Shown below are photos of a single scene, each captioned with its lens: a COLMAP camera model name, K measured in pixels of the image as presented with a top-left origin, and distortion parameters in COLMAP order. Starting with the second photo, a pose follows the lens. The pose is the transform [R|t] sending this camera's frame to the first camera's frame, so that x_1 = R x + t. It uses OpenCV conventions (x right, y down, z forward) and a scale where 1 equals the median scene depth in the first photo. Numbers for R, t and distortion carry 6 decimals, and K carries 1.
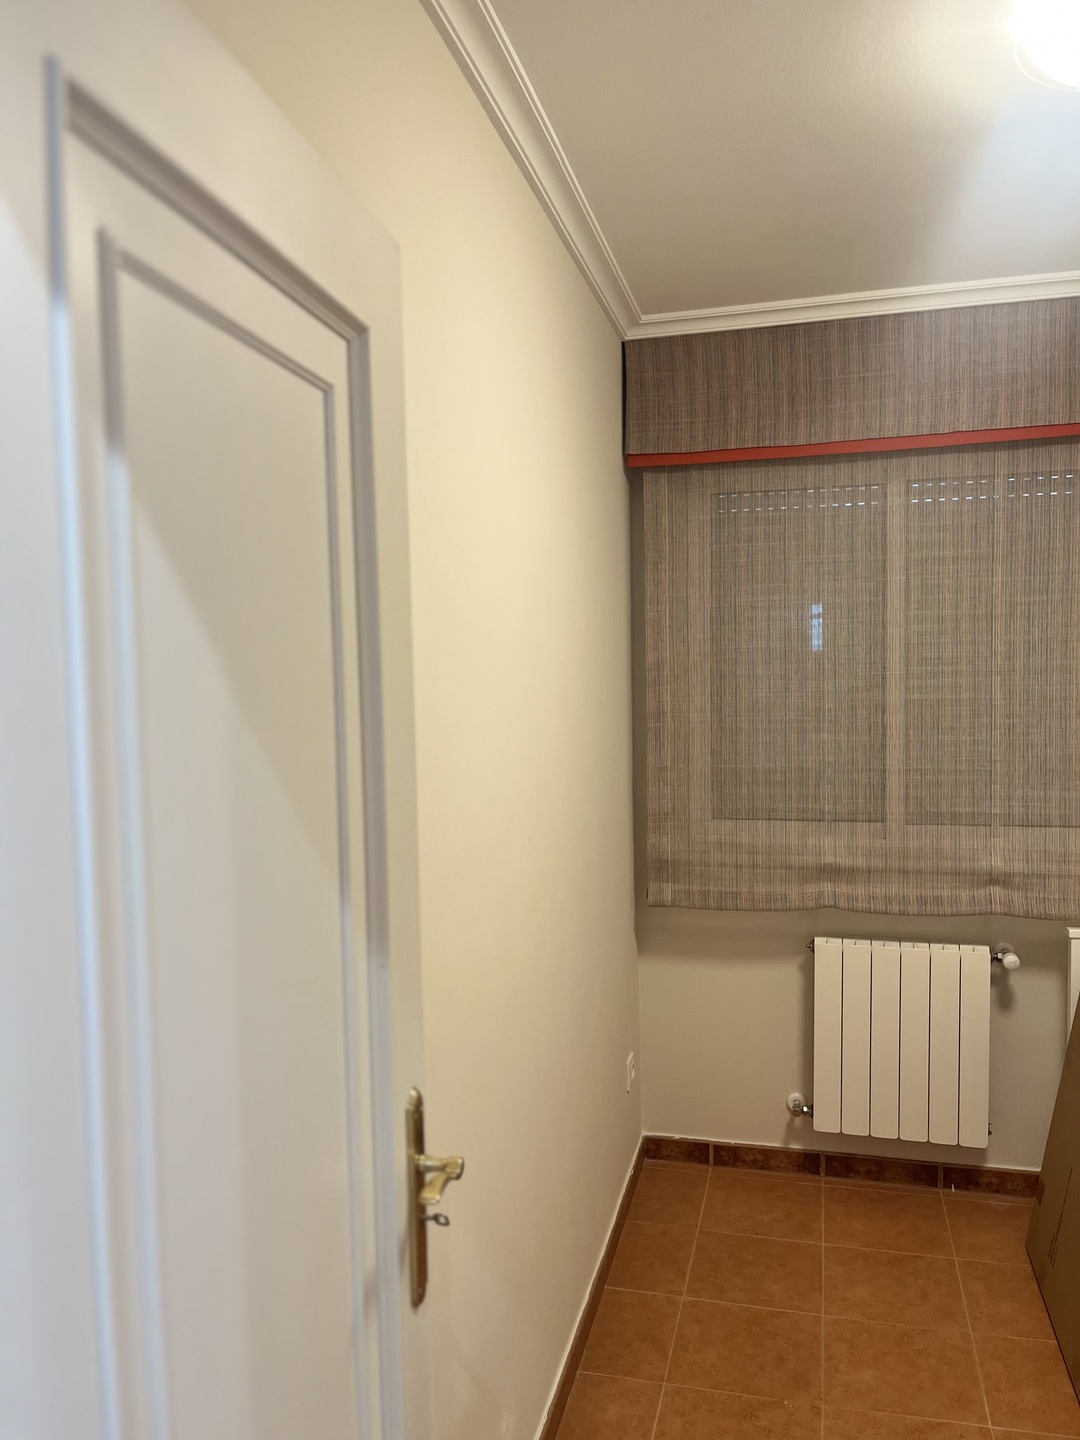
lens RADIAL K [[1088.5, 0, 528.0], [0, 1088.5, 708.0], [0, 0, 1]] dist [0.061084, -0.082690]
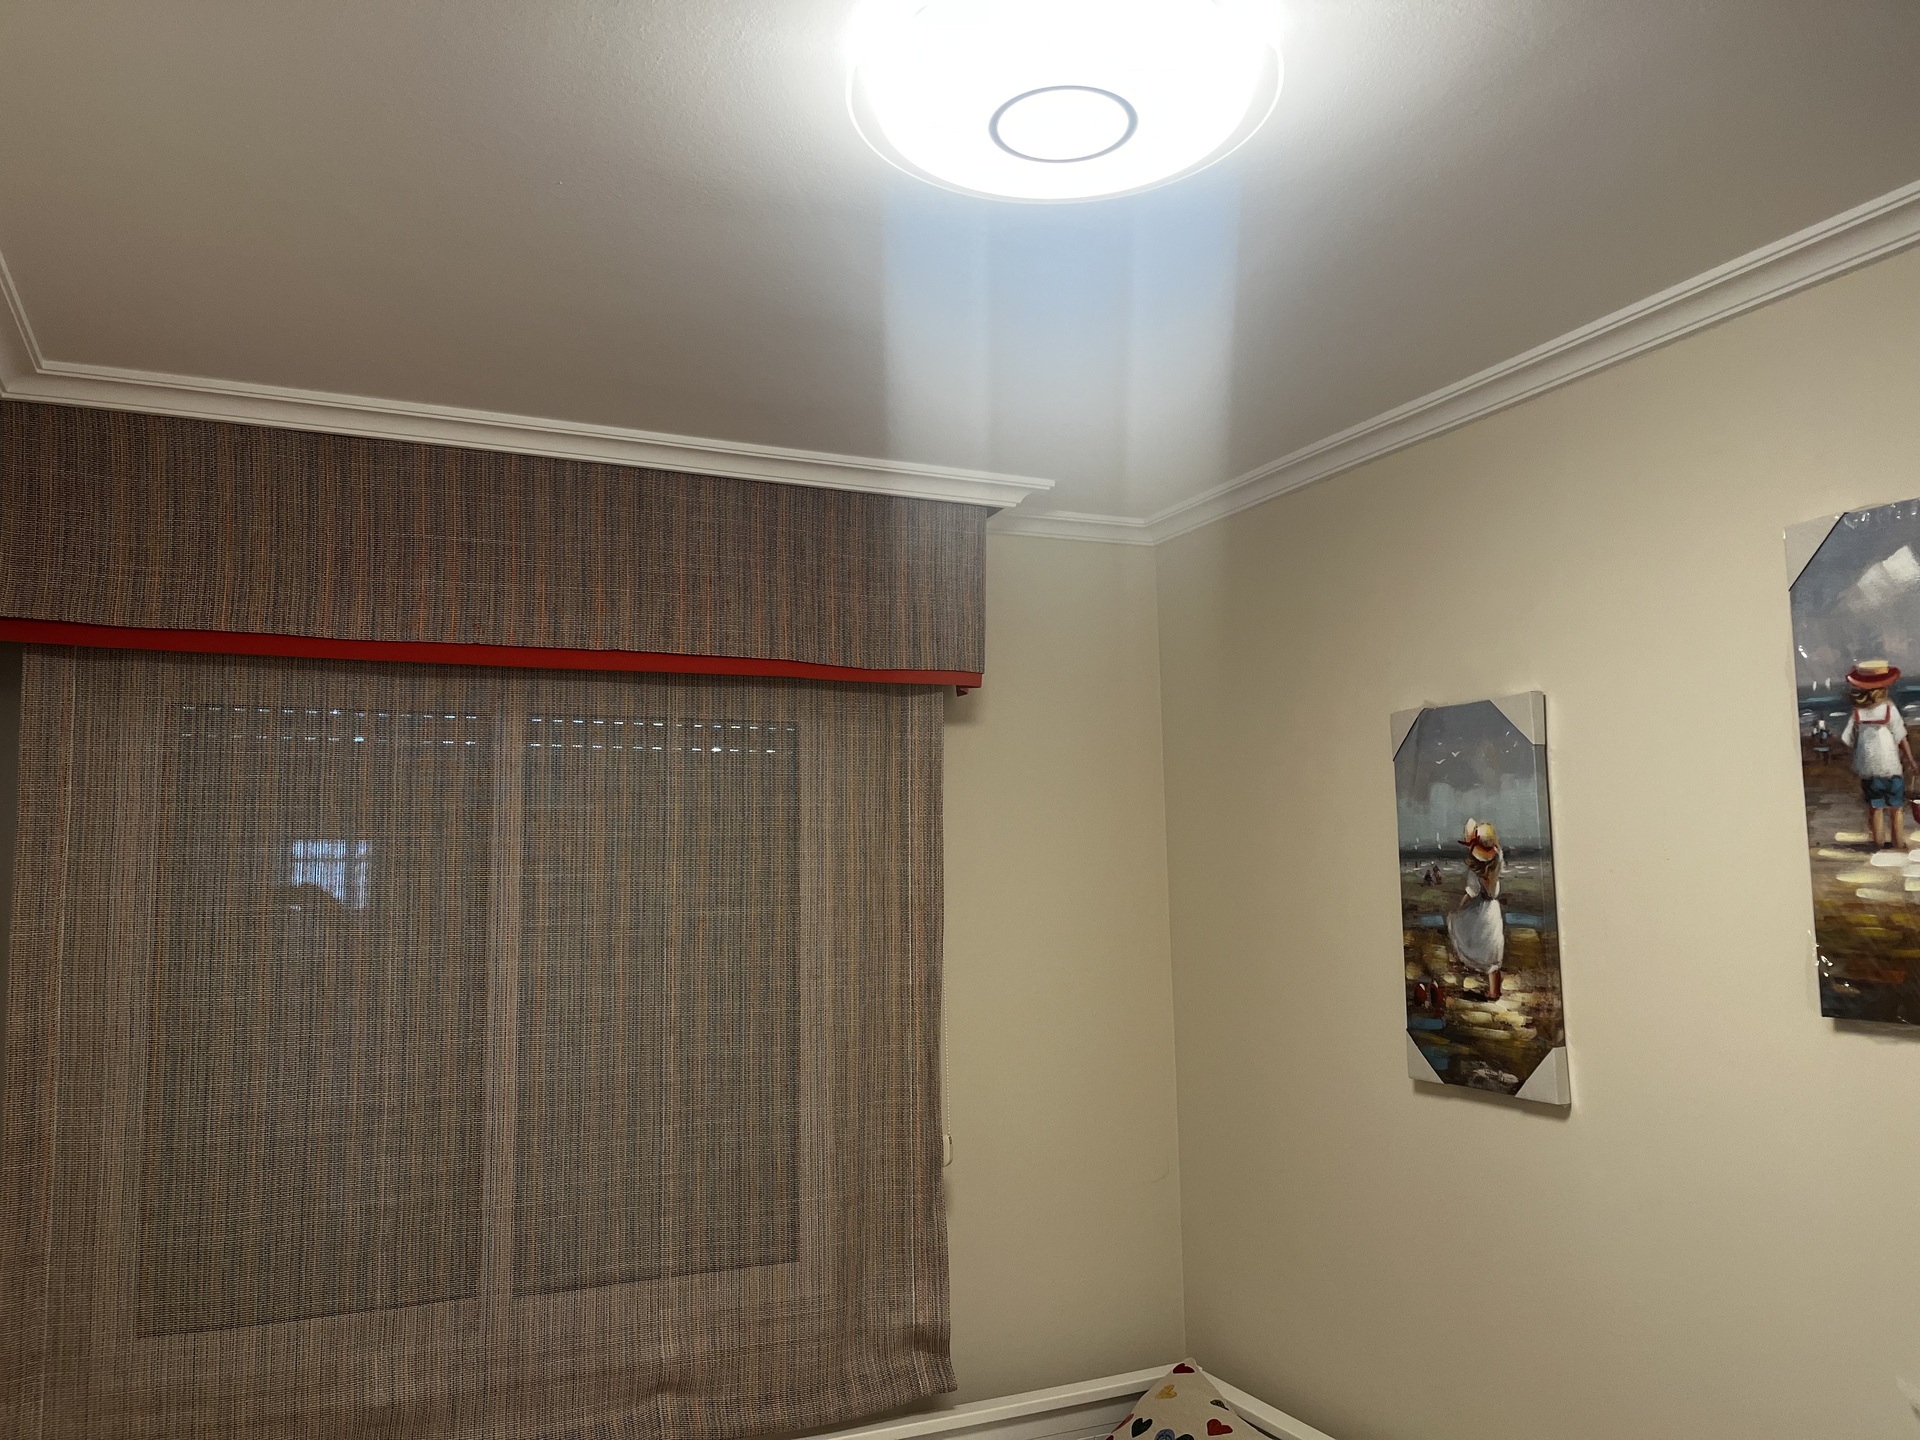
lens RADIAL K [[1451.3, 0, 994.6], [0, 1451.3, 725.0], [0, 0, 1]] dist [0.061084, -0.082690]
pose [[0.766996, 0.073743, 0.637401, 0.021045], [0.026603, 0.988865, -0.146417, -0.075217], [-0.641101, 0.129258, 0.756493, 0.212632]]
